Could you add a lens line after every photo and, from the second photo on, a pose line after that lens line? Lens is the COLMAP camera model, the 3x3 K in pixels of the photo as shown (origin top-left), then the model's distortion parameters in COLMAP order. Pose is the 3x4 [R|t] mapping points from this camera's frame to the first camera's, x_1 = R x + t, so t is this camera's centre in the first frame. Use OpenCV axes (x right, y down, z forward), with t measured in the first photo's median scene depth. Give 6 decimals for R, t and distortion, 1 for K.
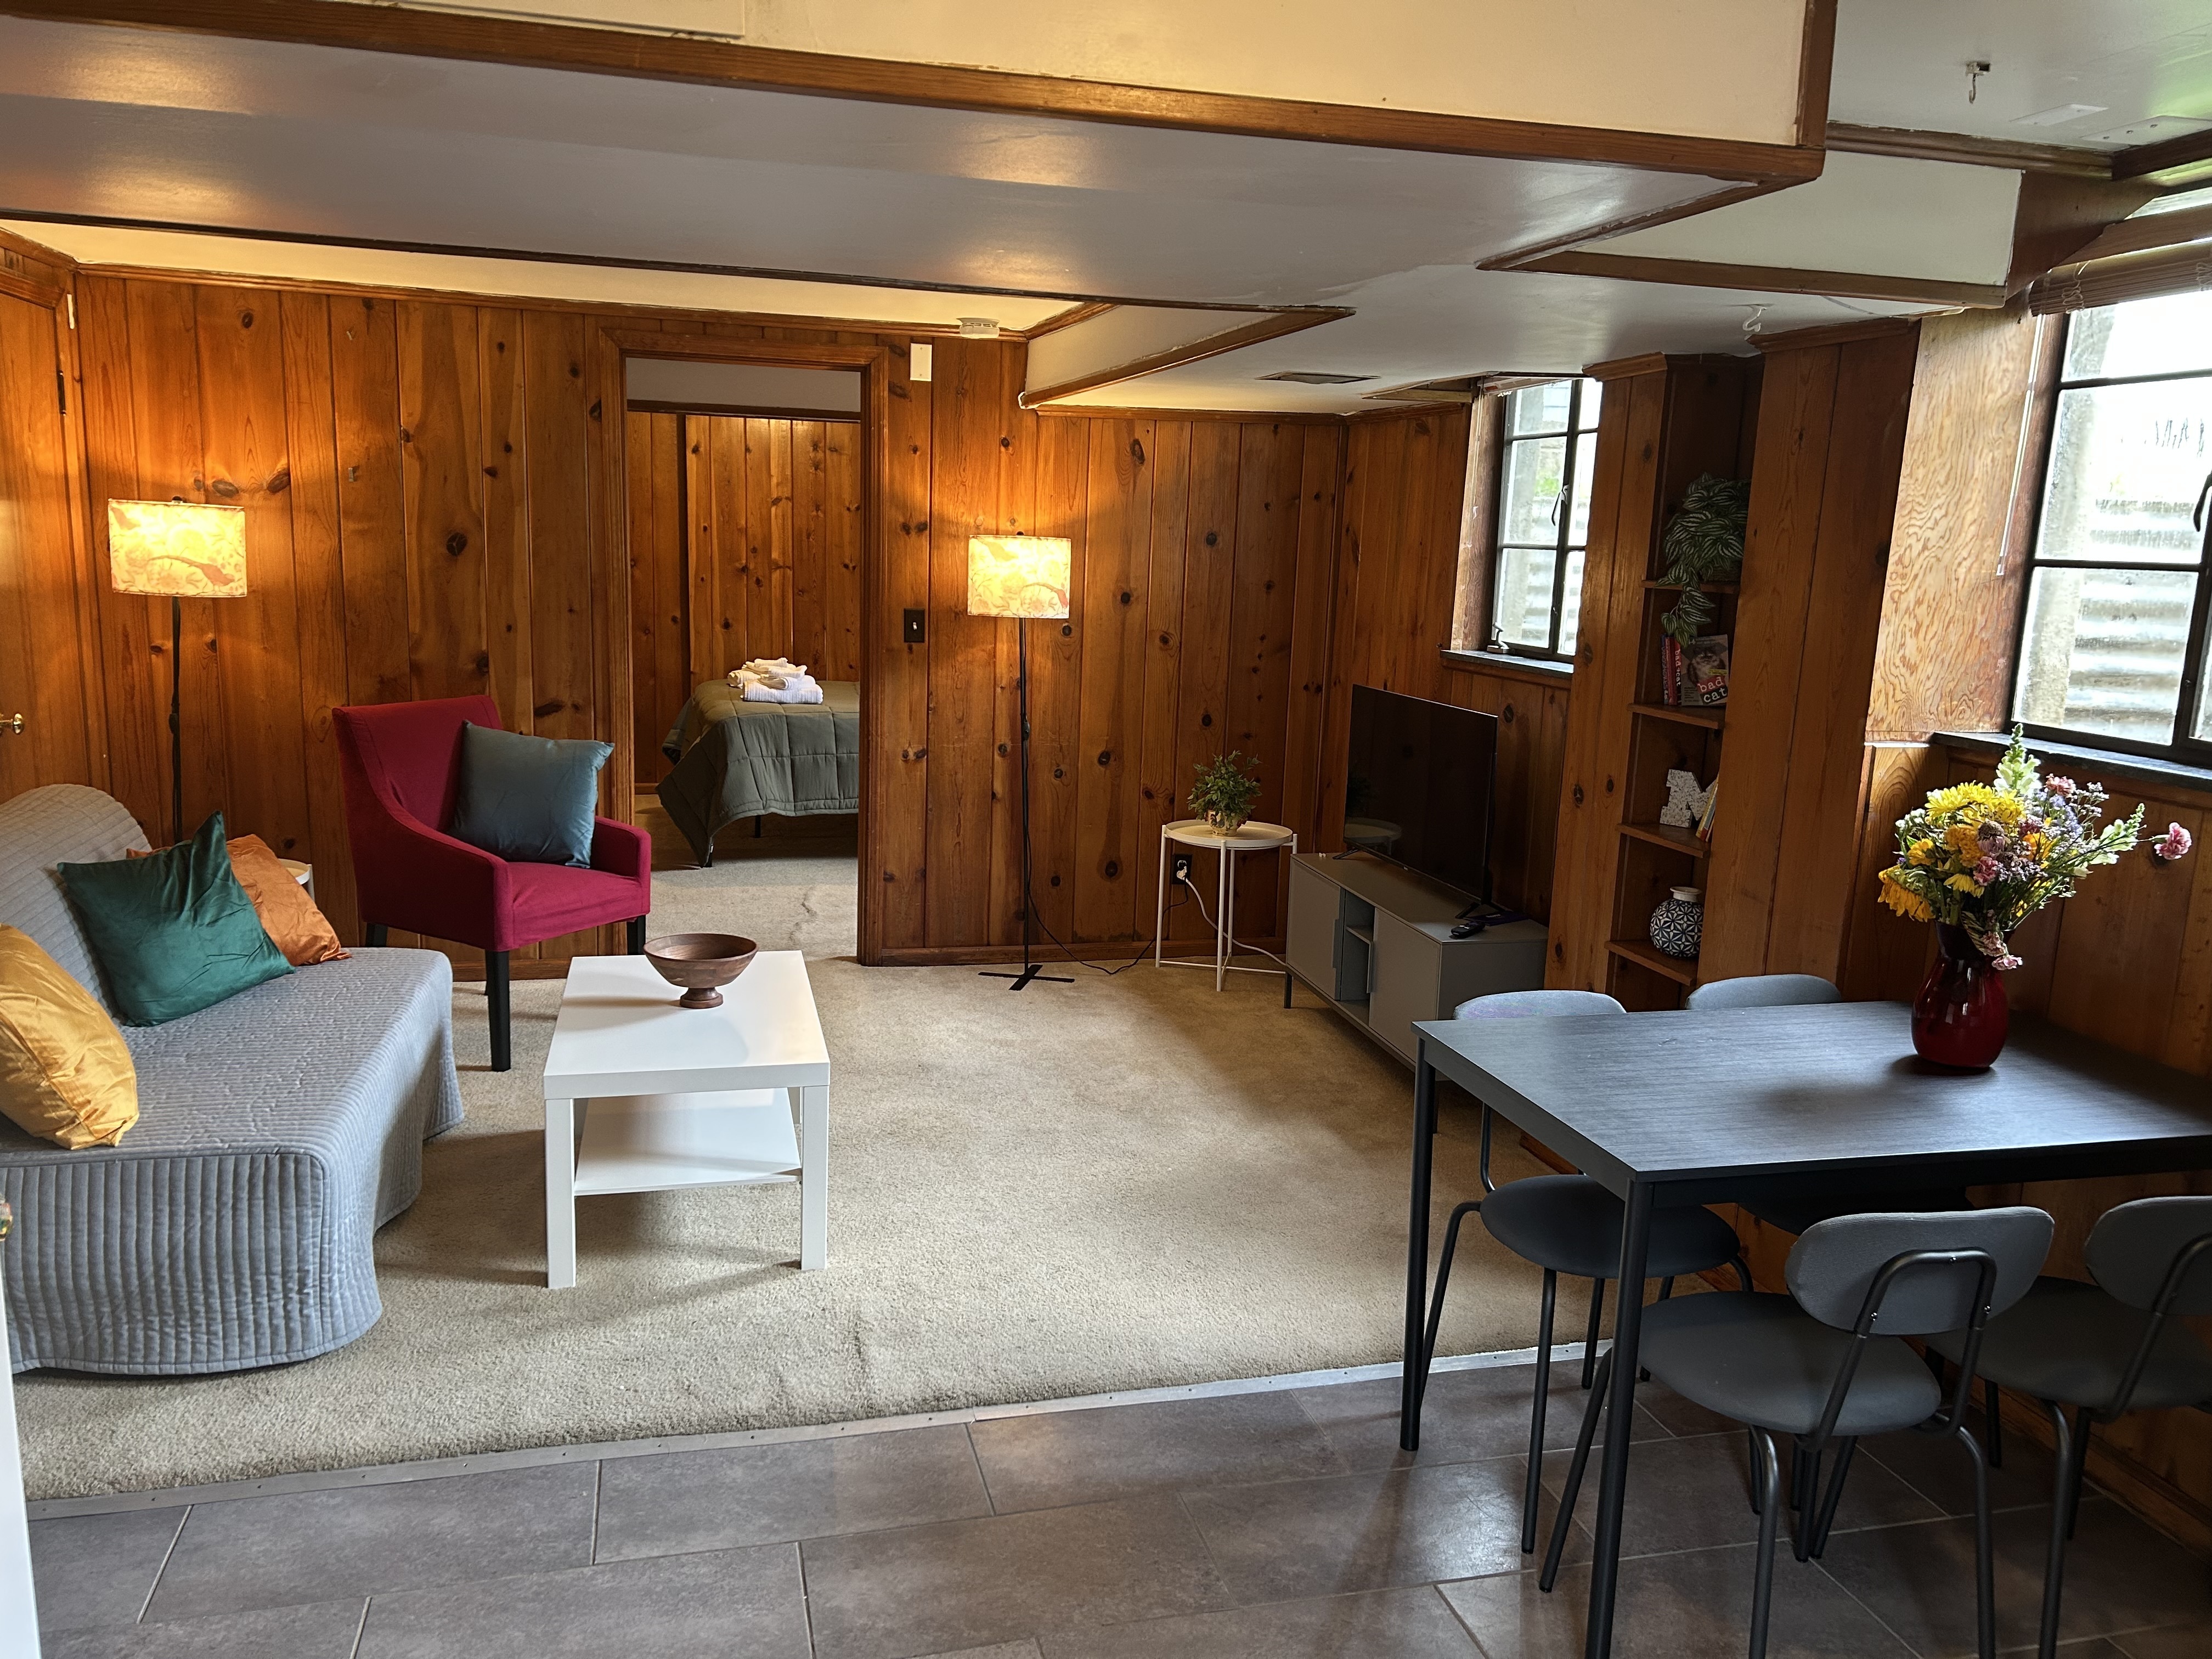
lens RADIAL K [[1661.6, 0, 1090.9], [0, 1661.6, 845.0], [0, 0, 1]] dist [0.054930, -0.061616]
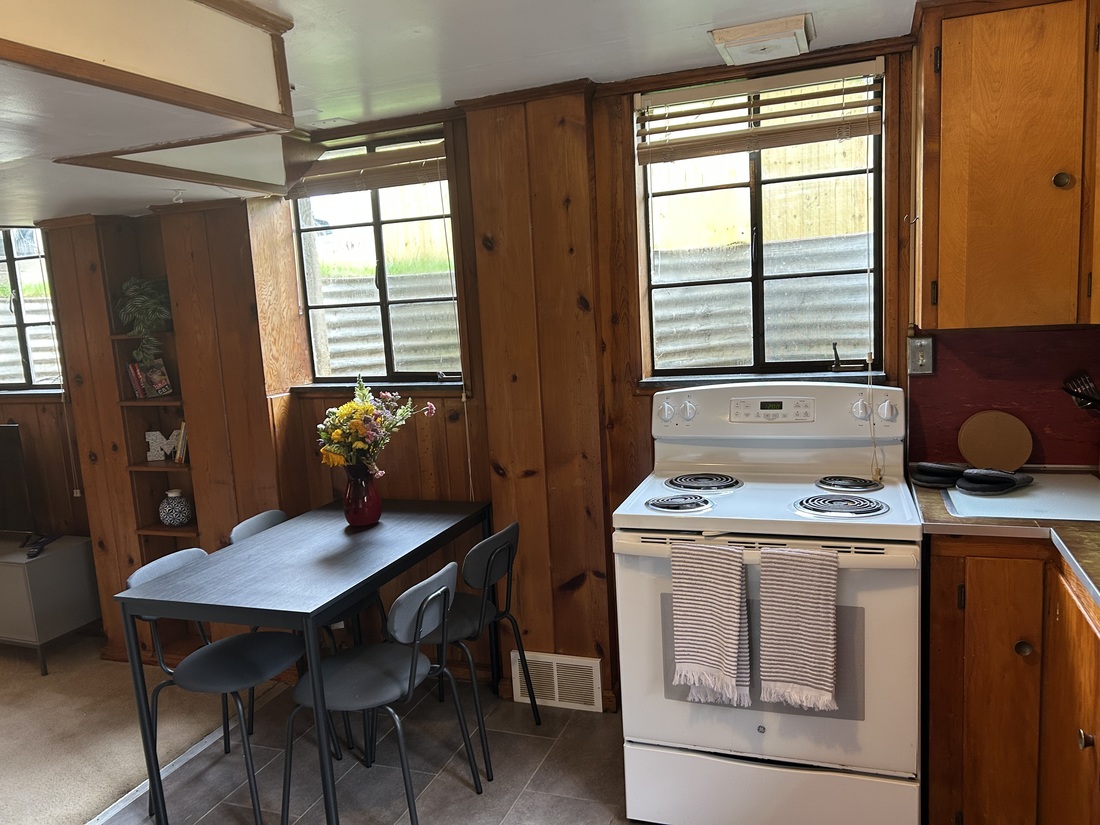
lens RADIAL K [[826.3, 0, 542.5], [0, 826.3, 420.2], [0, 0, 1]] dist [0.054930, -0.061616]
pose [[0.570791, -0.189839, 0.798848, -0.180775], [0.230880, 0.970760, 0.065724, -0.020620], [-0.787967, 0.146924, 0.597931, 0.100196]]
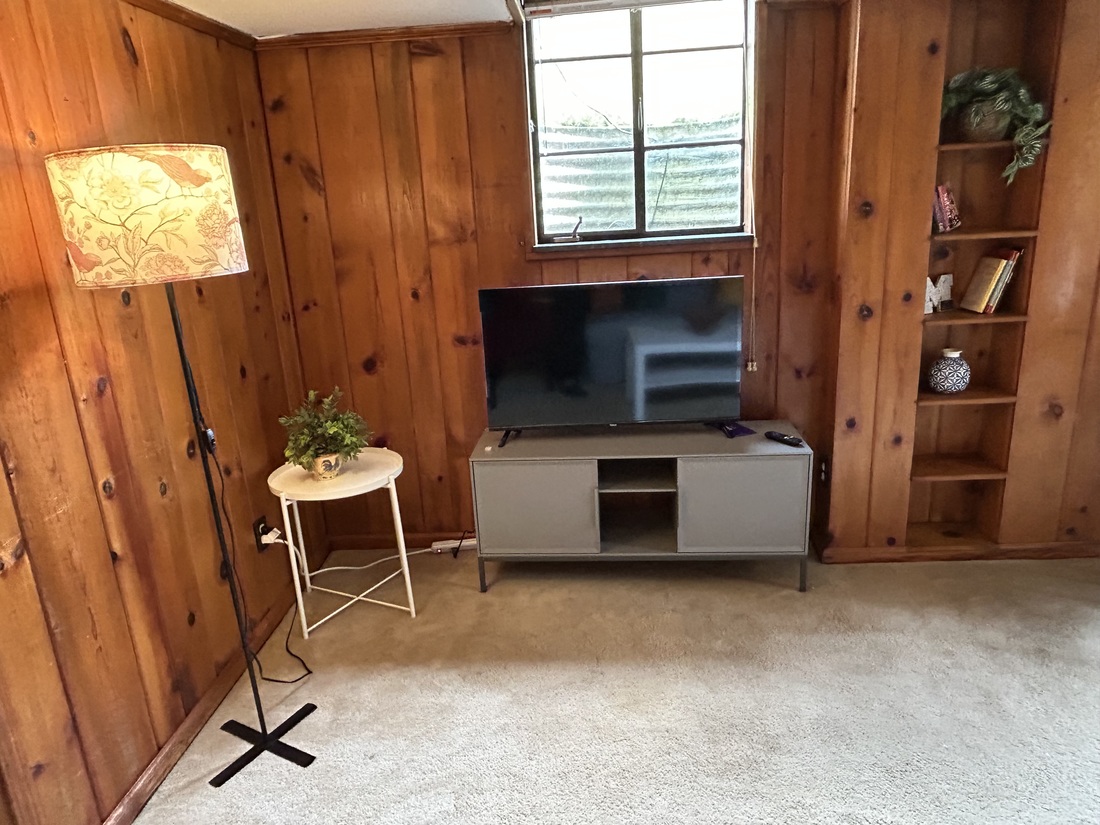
lens RADIAL K [[734.2, 0, 548.5], [0, 734.2, 406.9], [0, 0, 1]] dist [-0.006359, -0.003225]
pose [[0.302566, -0.306594, 0.902471, -0.467838], [0.240872, 0.940713, 0.238830, -0.212455], [-0.922190, 0.145119, 0.358477, 1.327338]]
